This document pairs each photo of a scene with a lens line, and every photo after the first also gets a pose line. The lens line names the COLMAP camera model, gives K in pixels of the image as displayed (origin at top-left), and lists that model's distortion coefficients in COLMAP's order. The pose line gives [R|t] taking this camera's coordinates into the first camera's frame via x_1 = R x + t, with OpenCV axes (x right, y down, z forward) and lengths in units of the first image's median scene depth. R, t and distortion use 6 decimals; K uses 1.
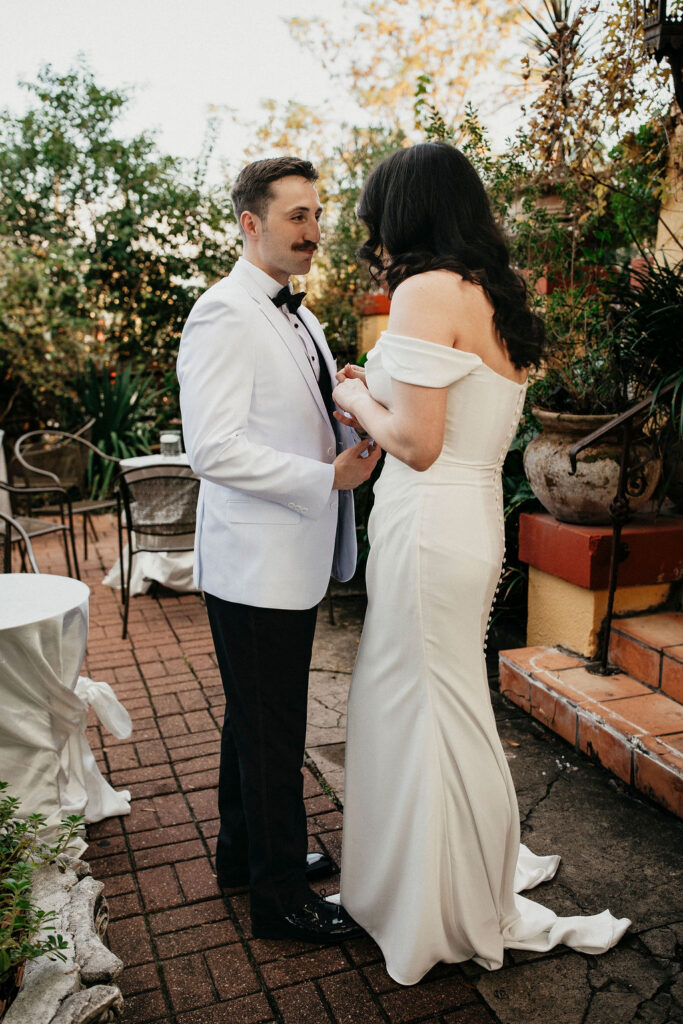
lens RADIAL K [[967.5, 0, 341.5], [0, 967.5, 512.0], [0, 0, 1]] dist [-0.008021, -0.024640]
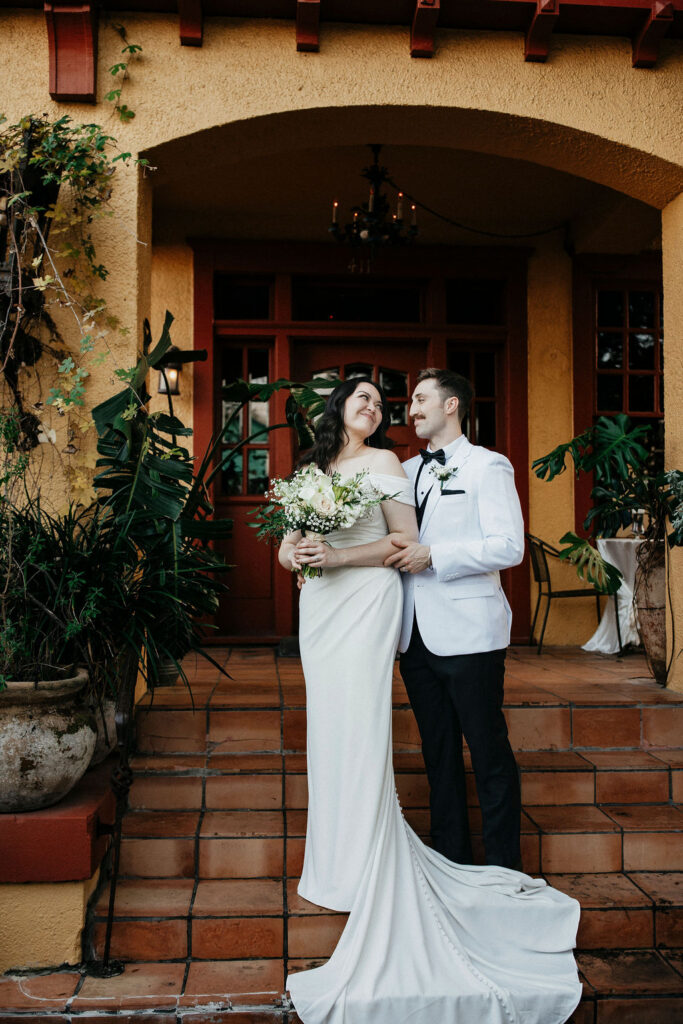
lens RADIAL K [[967.5, 0, 341.5], [0, 967.5, 512.0], [0, 0, 1]] dist [-0.008021, -0.024640]
pose [[0.300738, 0.058215, 0.951928, -0.521264], [0.184033, 0.975833, -0.117818, -0.098662], [-0.935782, 0.210618, 0.282757, 0.476342]]
